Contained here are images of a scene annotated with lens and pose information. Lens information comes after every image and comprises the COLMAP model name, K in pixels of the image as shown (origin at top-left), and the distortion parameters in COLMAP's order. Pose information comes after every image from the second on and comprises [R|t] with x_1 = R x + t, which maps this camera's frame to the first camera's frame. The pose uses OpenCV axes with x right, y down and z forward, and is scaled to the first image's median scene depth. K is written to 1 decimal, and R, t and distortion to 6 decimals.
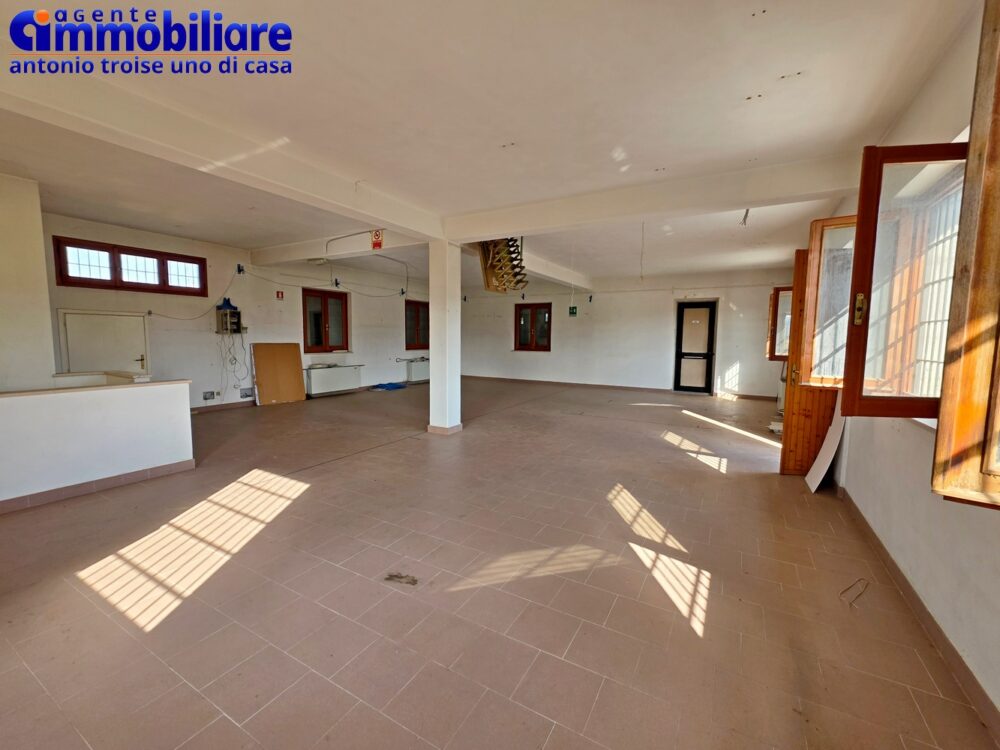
lens RADIAL K [[404.6, 0, 497.7], [0, 404.6, 374.1], [0, 0, 1]] dist [0.003706, 0.000130]
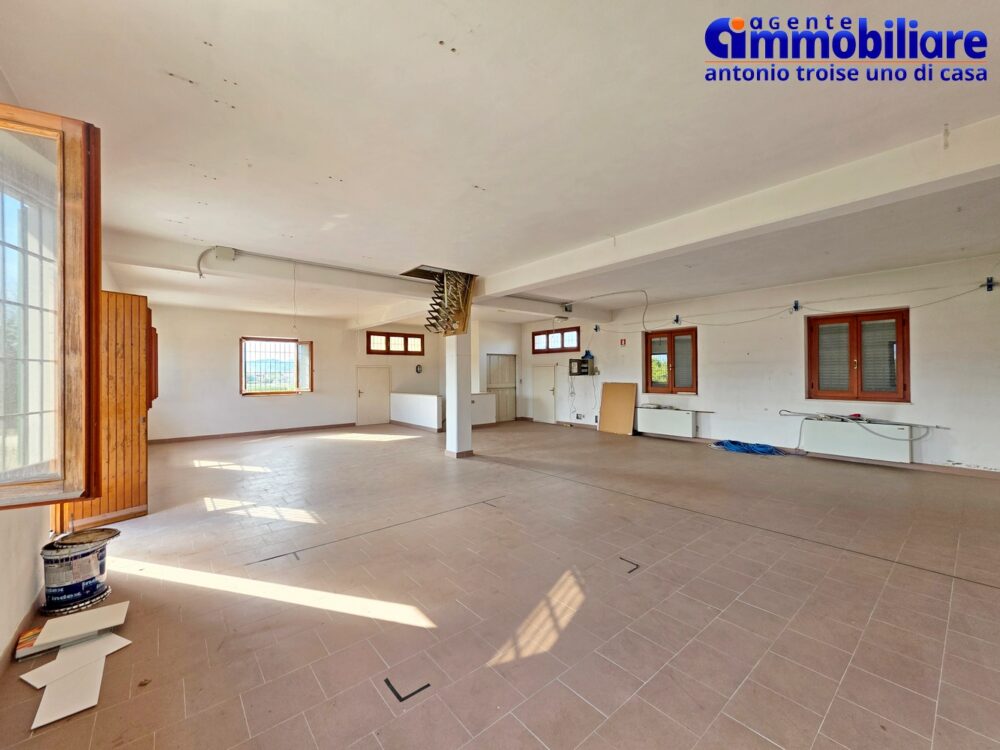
lens RADIAL K [[404.6, 0, 506.1], [0, 404.6, 374.3], [0, 0, 1]] dist [0.003706, 0.000130]
pose [[-0.332744, -0.009603, -0.942968, 0.640128], [-0.085790, 0.996110, 0.020128, -0.088943], [0.939107, 0.087595, -0.332274, 0.999322]]
